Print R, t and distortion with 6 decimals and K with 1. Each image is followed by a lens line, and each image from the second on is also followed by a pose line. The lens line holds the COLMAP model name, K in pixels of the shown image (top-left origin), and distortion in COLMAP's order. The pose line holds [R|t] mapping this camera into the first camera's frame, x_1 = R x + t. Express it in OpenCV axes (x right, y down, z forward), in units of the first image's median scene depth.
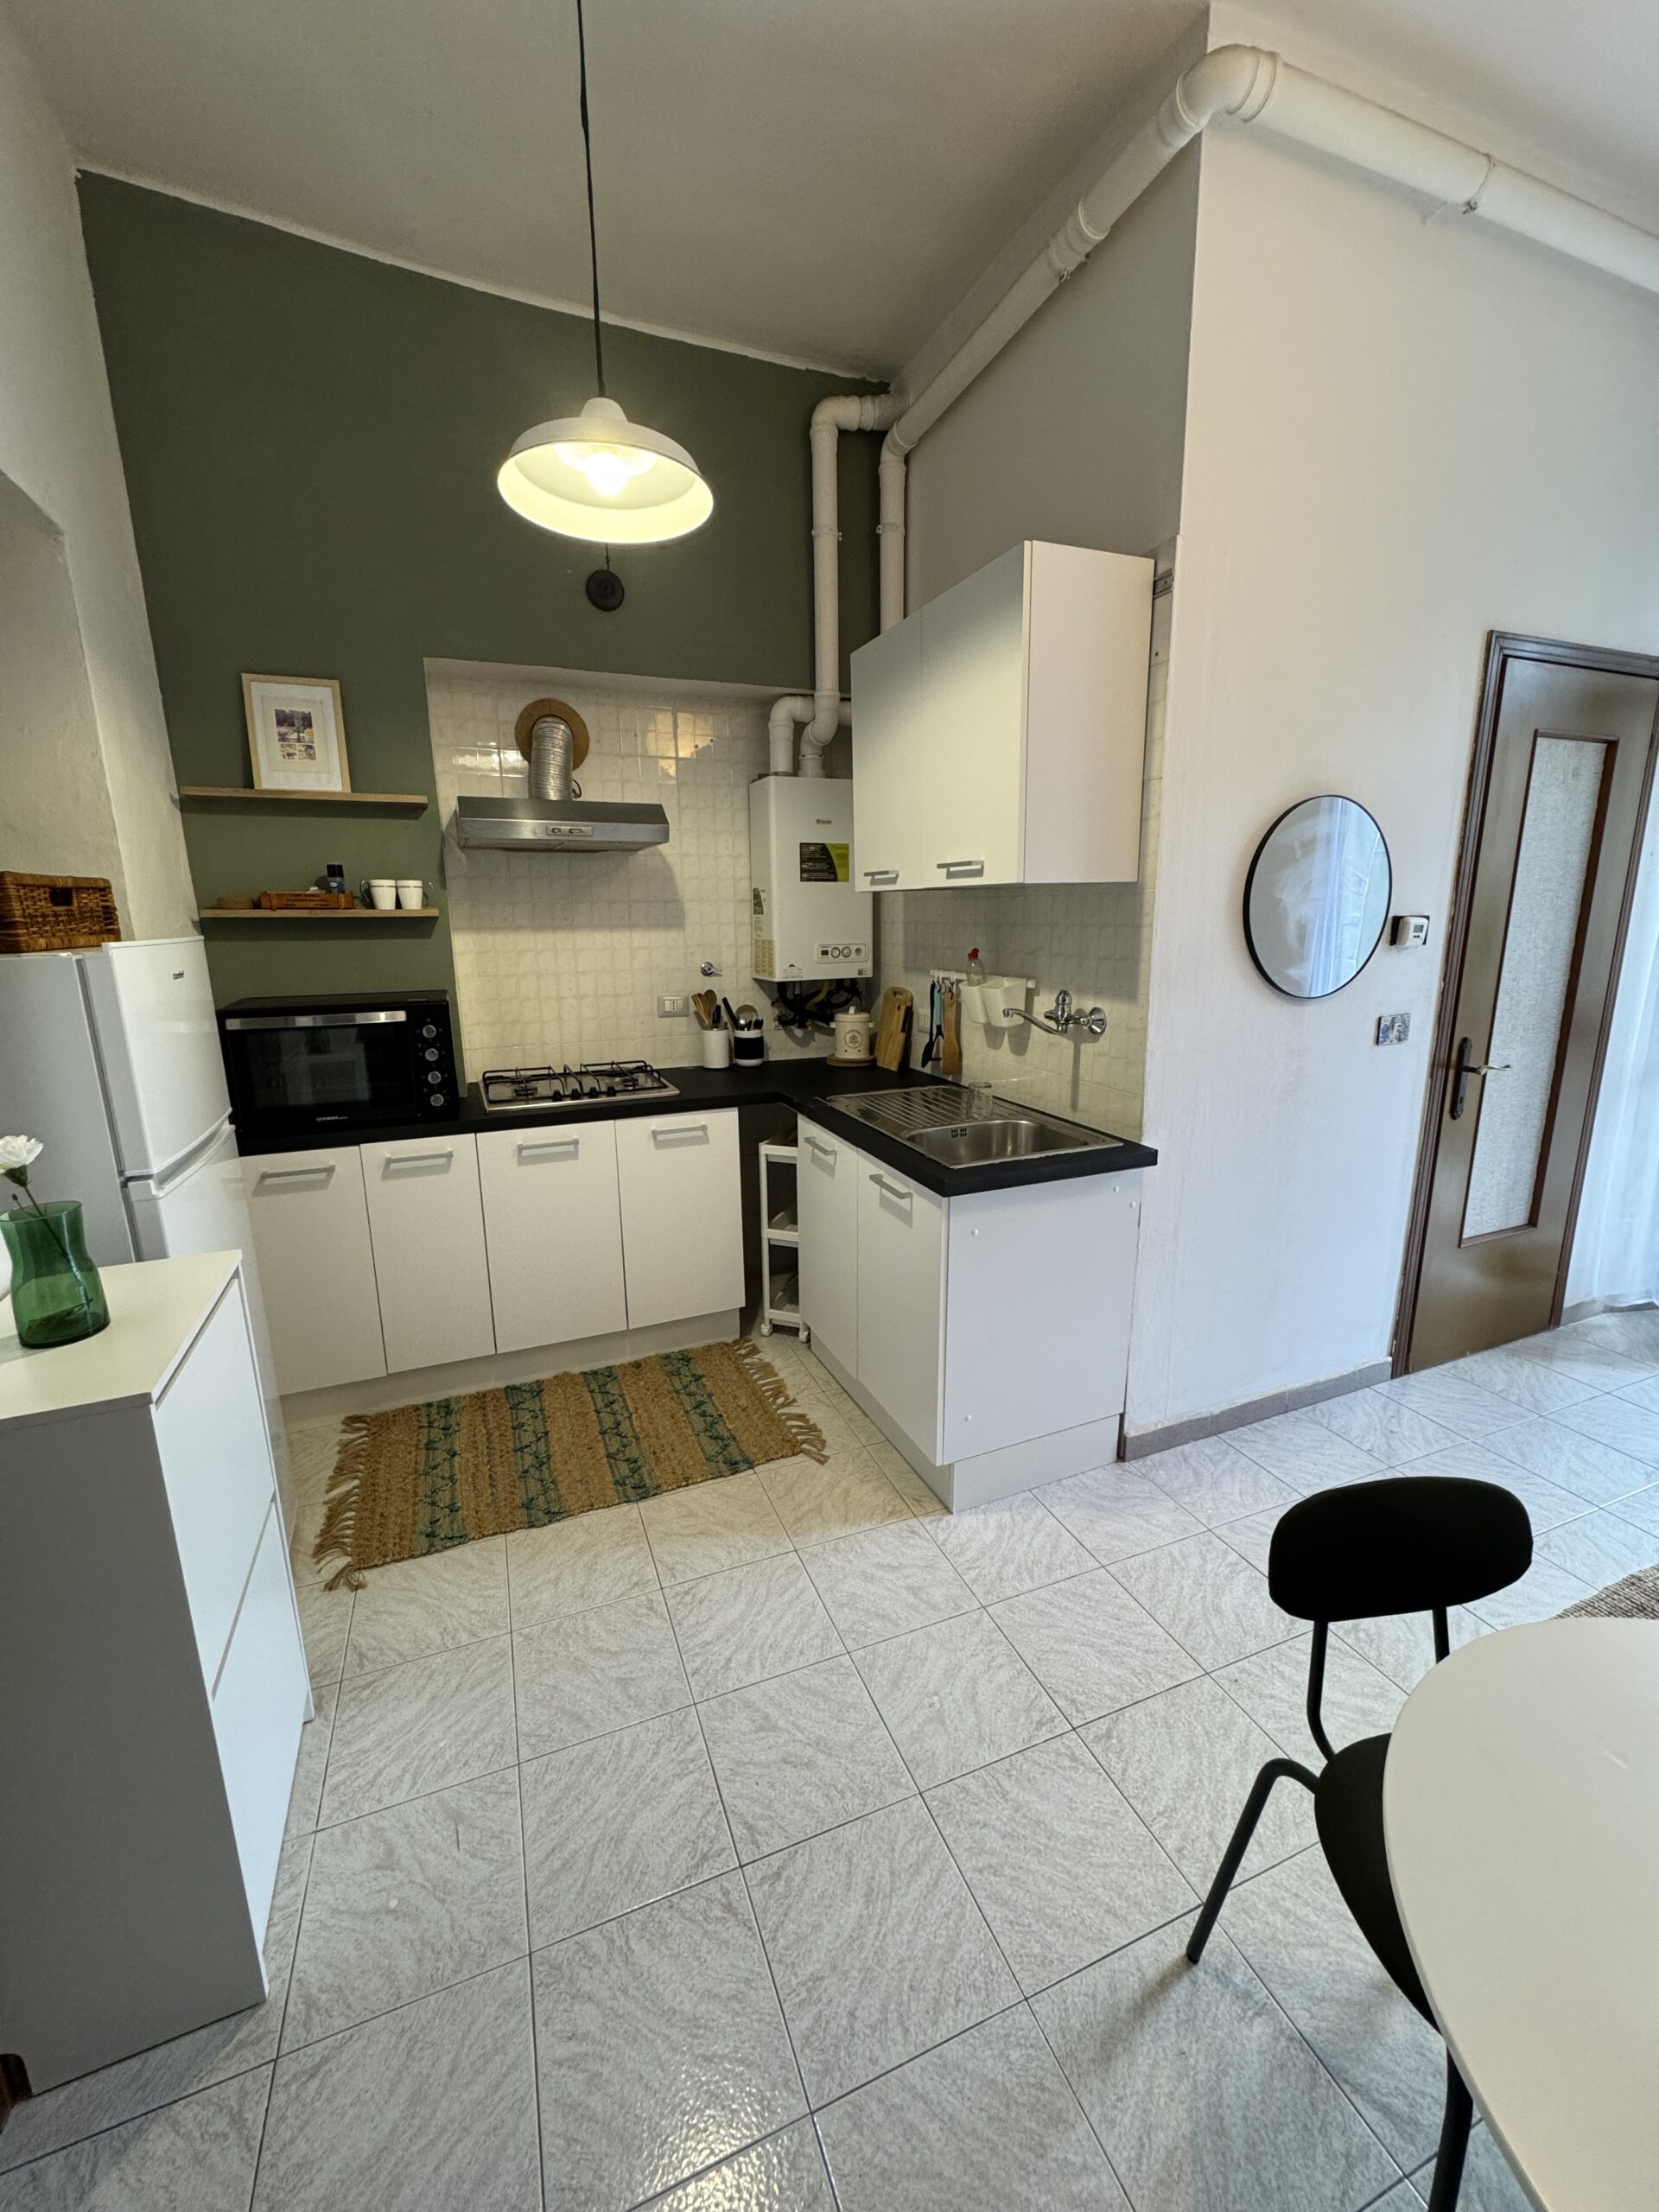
lens RADIAL K [[882.4, 0, 833.2], [0, 882.4, 1103.1], [0, 0, 1]] dist [-0.002964, 0.000691]
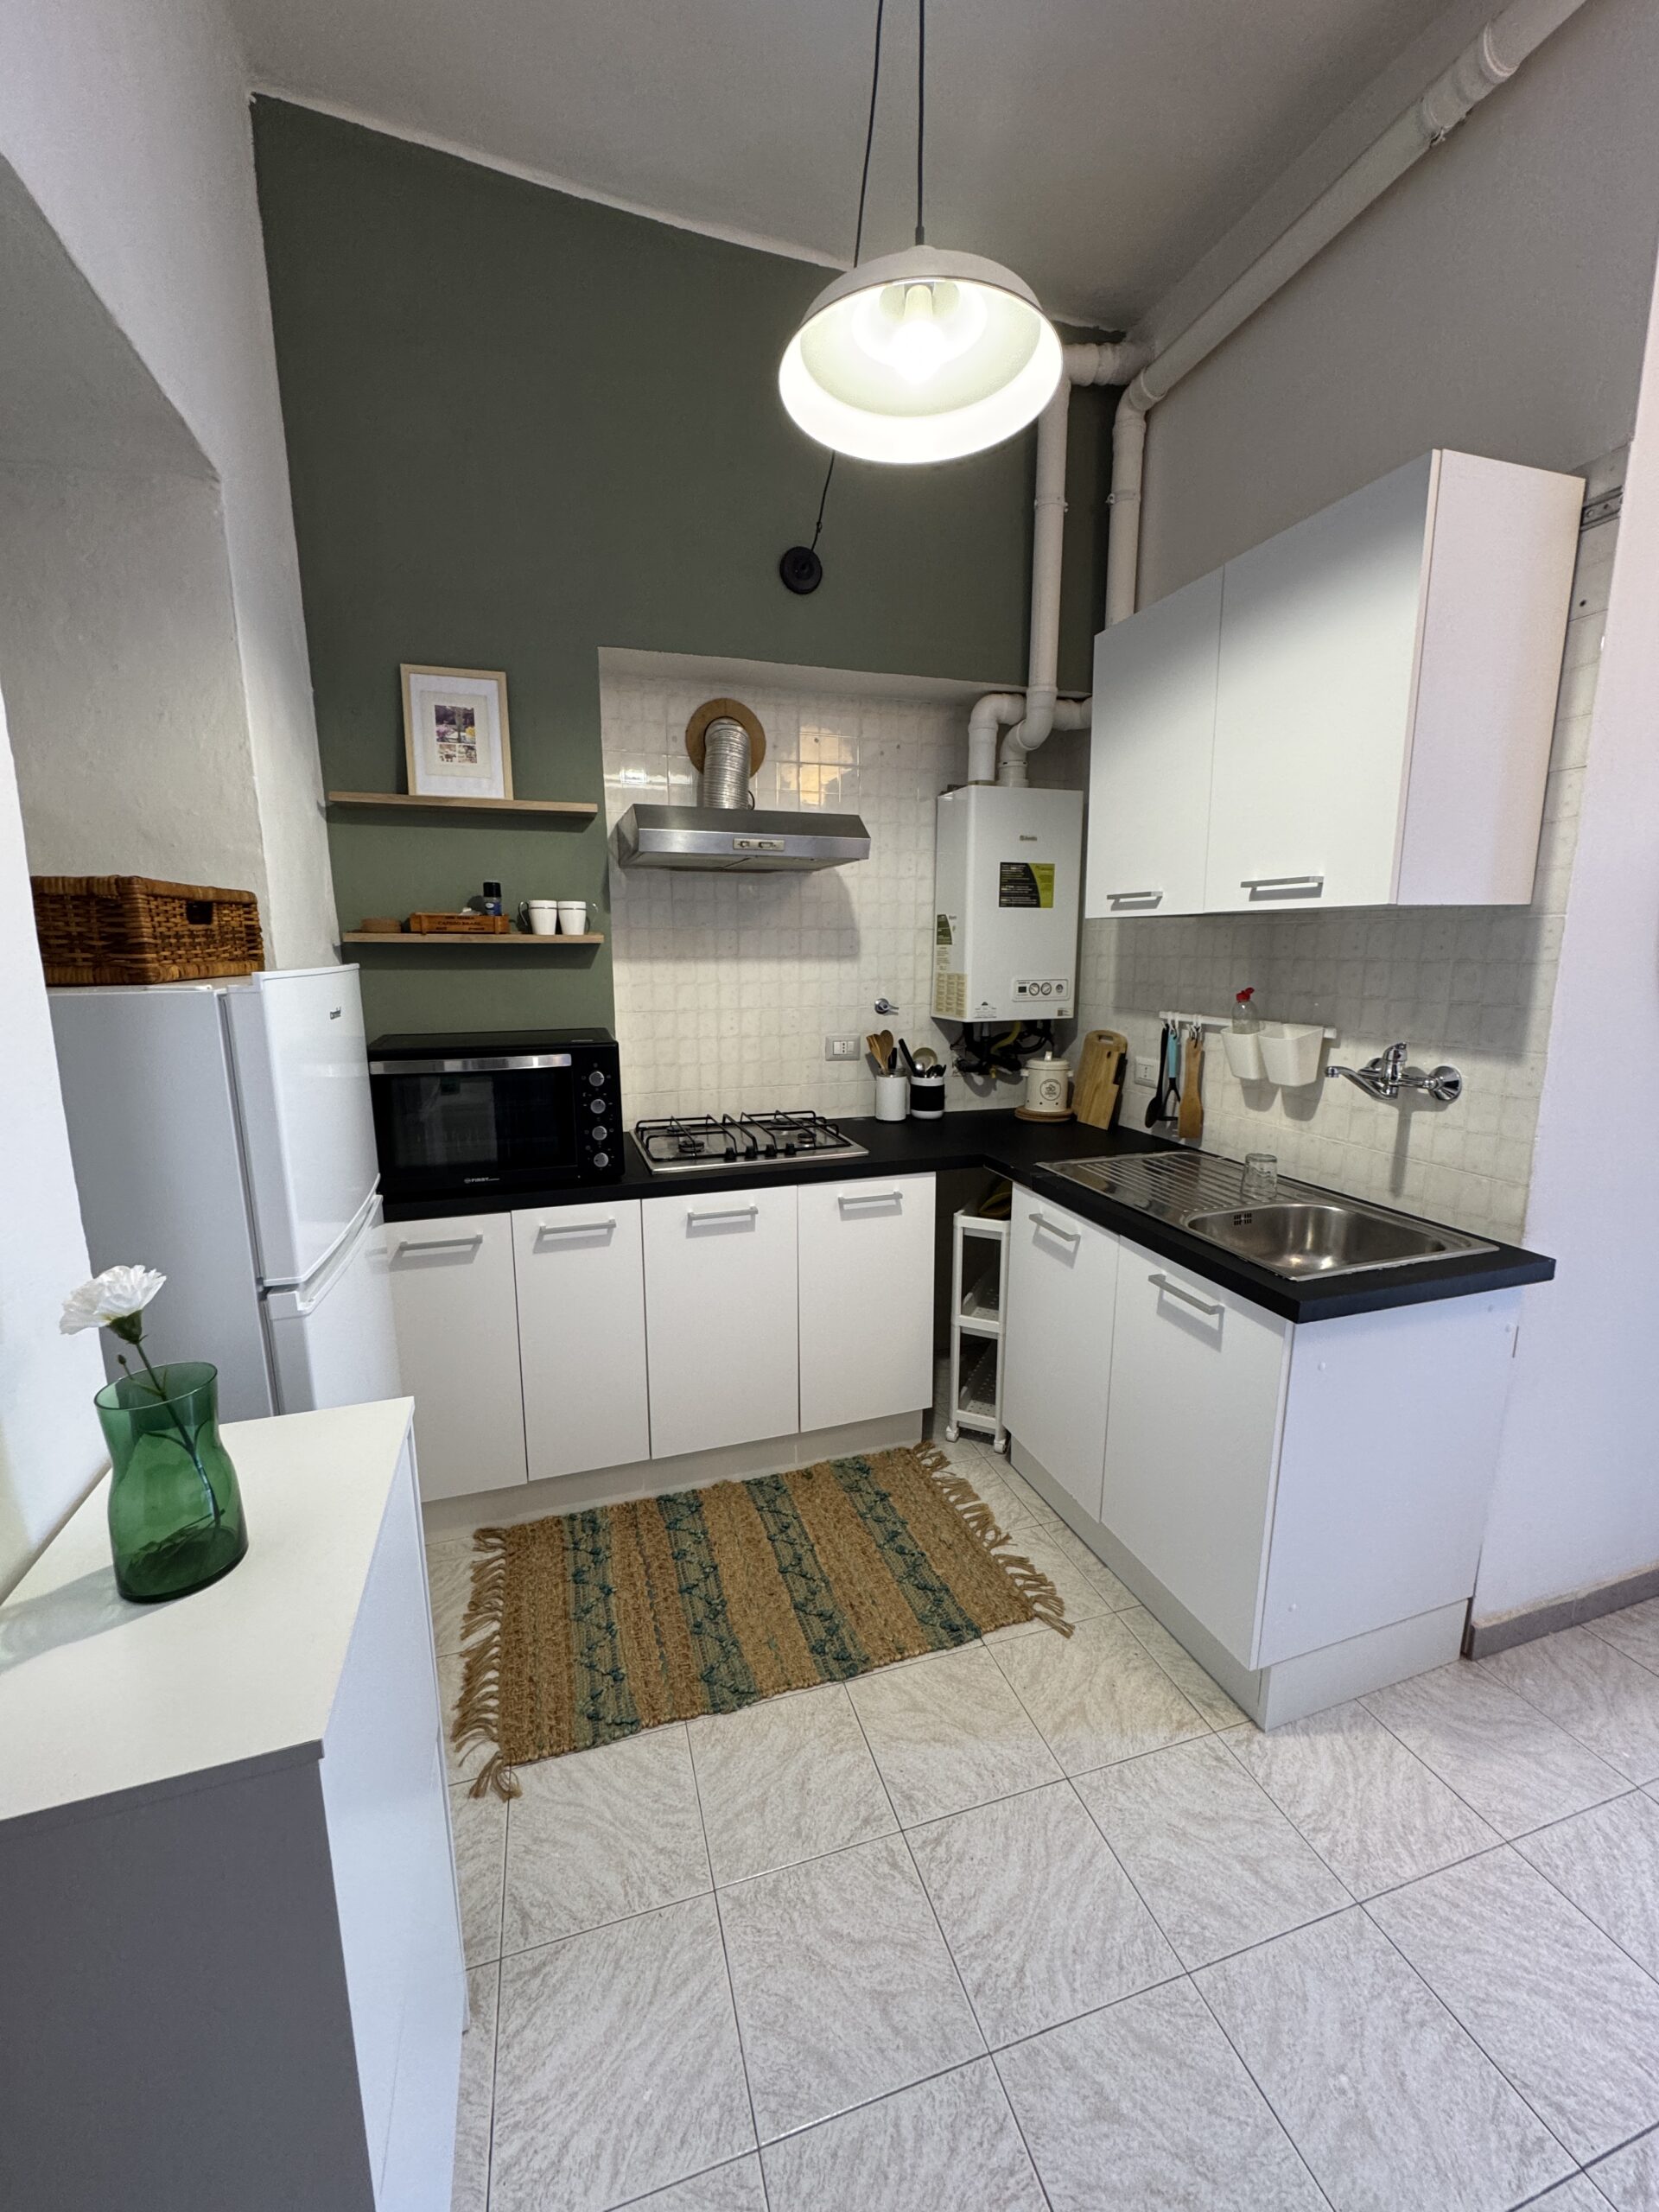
lens RADIAL K [[882.4, 0, 833.2], [0, 882.4, 1103.1], [0, 0, 1]] dist [-0.002964, 0.000691]
pose [[0.996814, 0.021506, -0.076811, -0.161551], [-0.024198, 0.999119, -0.034291, -0.033365], [0.076006, 0.036040, 0.996456, 0.172744]]
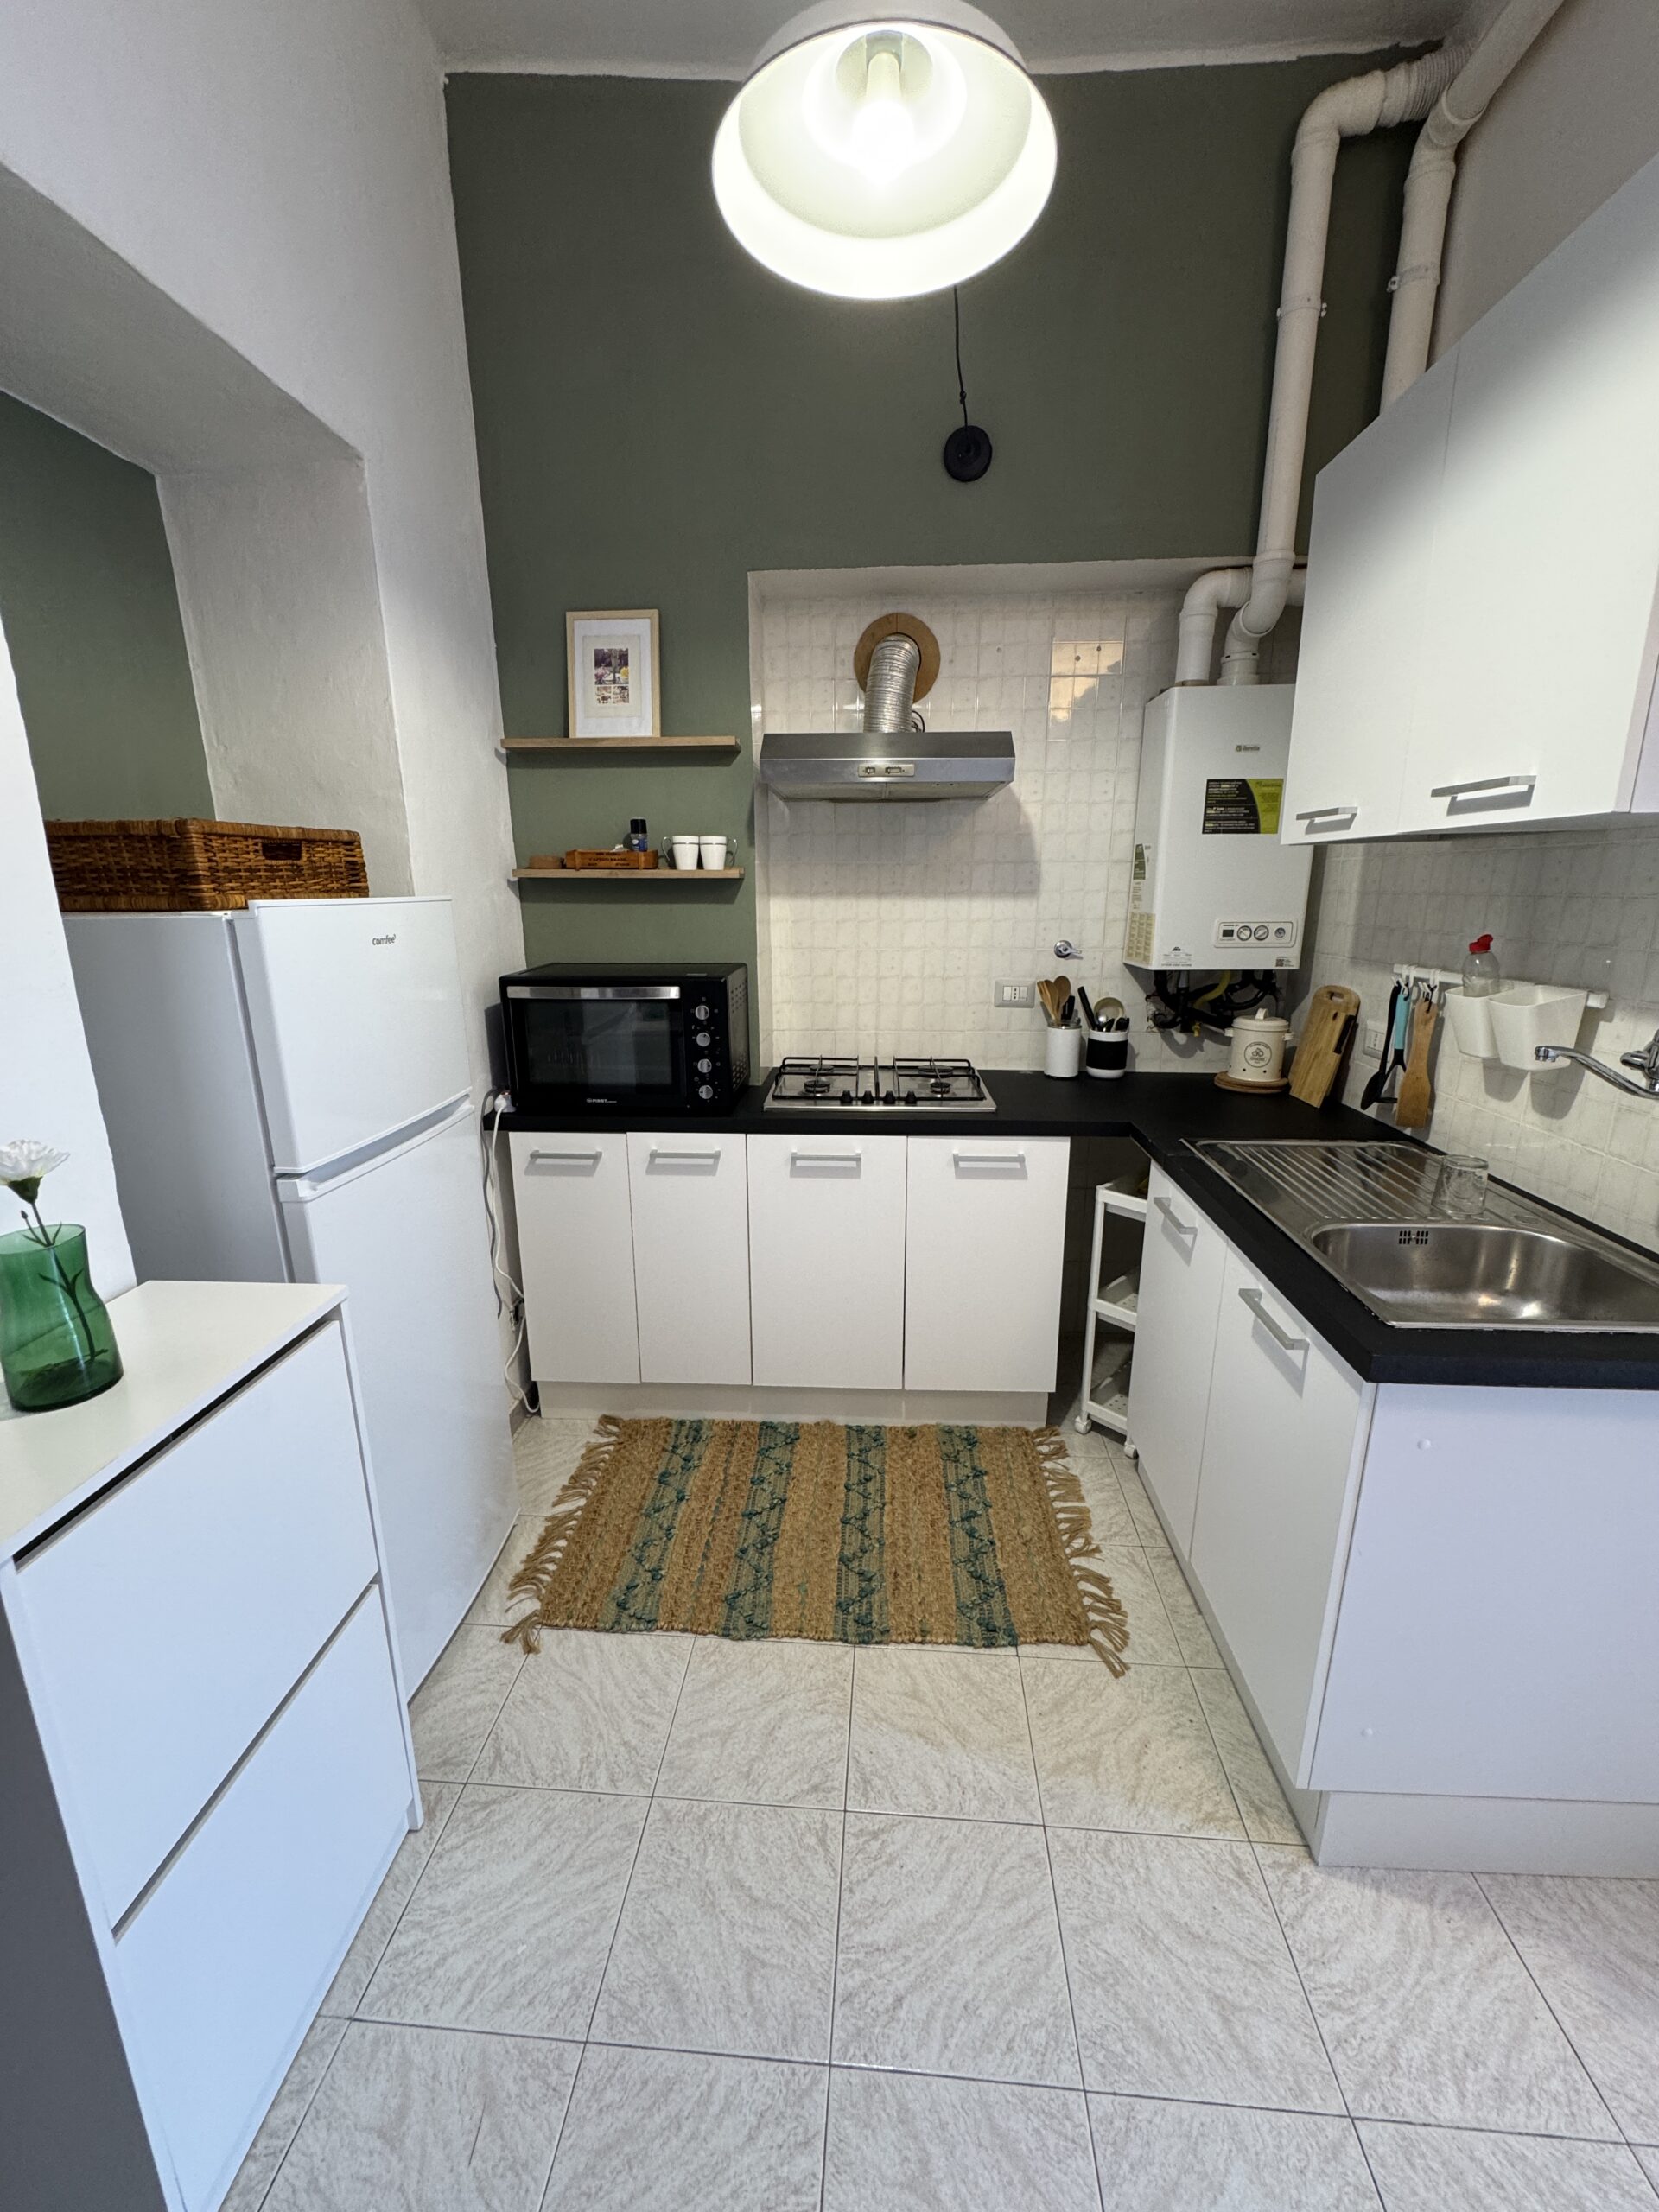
lens RADIAL K [[881.5, 0, 831.7], [0, 881.5, 1103.8], [0, 0, 1]] dist [-0.003164, 0.000804]
pose [[0.897055, 0.112807, -0.427279, 0.030190], [-0.098658, 0.993590, 0.055192, -0.050630], [0.430766, -0.007356, 0.902434, 0.268594]]
